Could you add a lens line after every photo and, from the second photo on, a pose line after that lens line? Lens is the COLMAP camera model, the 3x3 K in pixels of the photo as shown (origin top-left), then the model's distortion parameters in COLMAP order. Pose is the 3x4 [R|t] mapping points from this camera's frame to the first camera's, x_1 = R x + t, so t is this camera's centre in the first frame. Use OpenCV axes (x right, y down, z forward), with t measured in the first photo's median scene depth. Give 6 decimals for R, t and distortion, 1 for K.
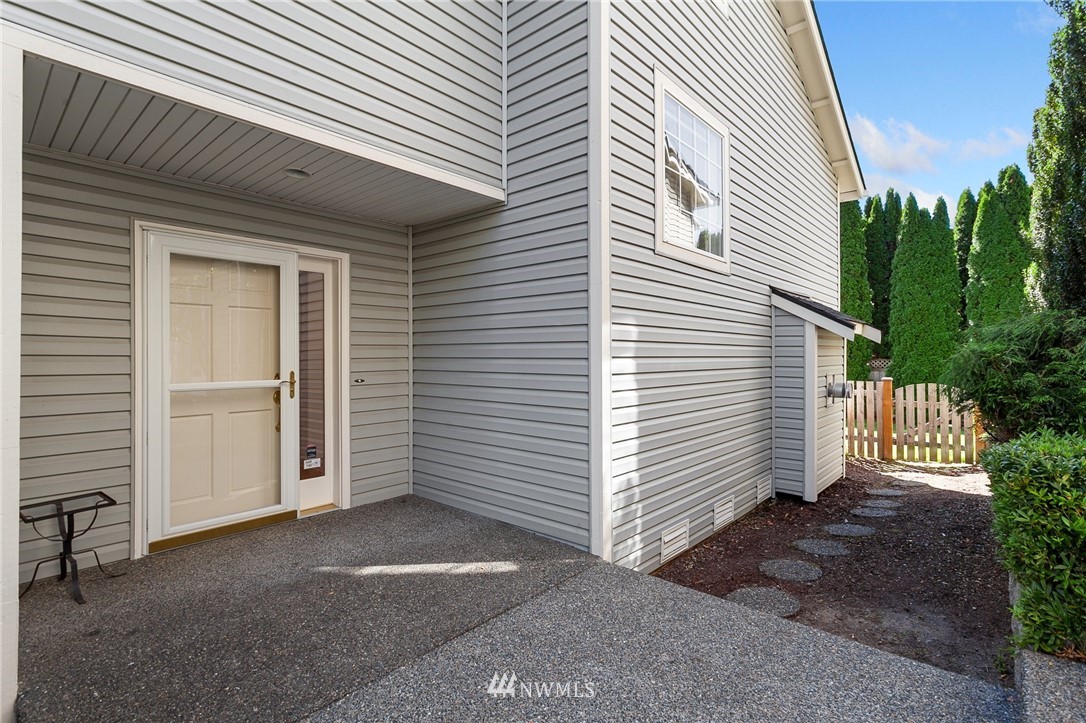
lens RADIAL K [[520.2, 0, 542.8], [0, 520.2, 359.4], [0, 0, 1]] dist [0.004041, 0.000552]
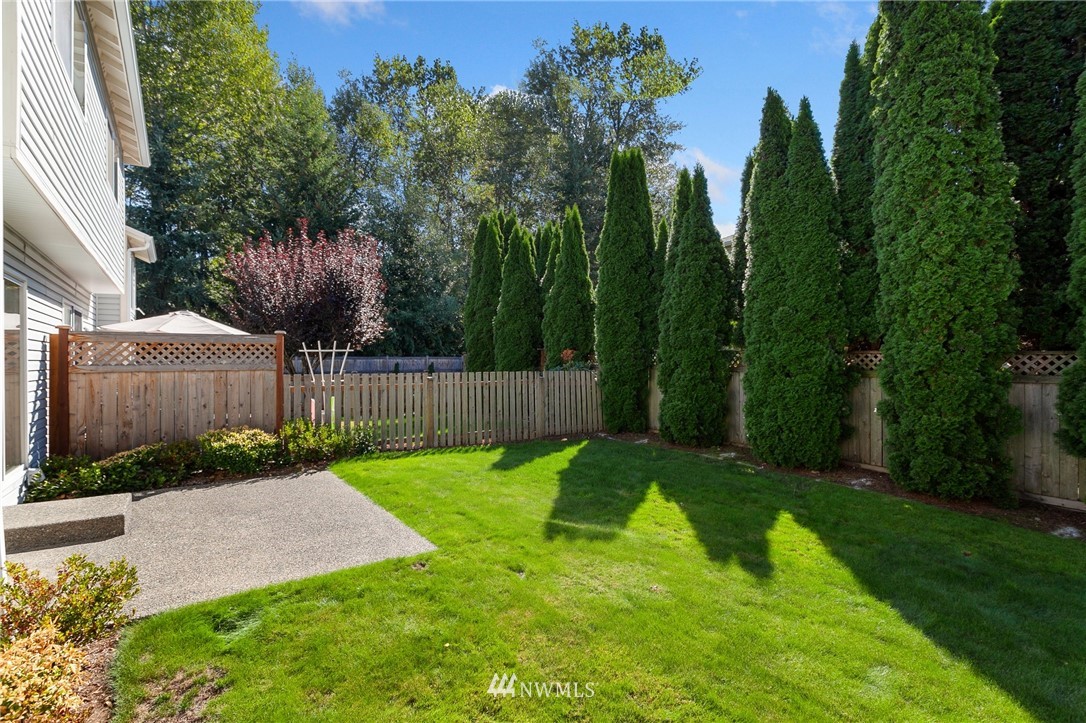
lens RADIAL K [[520.2, 0, 542.8], [0, 520.2, 360.0], [0, 0, 1]] dist [0.004041, 0.000552]
pose [[0.973560, -0.004307, -0.228389, 0.391840], [0.003116, 0.999980, -0.005576, 0.006426], [0.228408, 0.004717, 0.973554, 0.565844]]
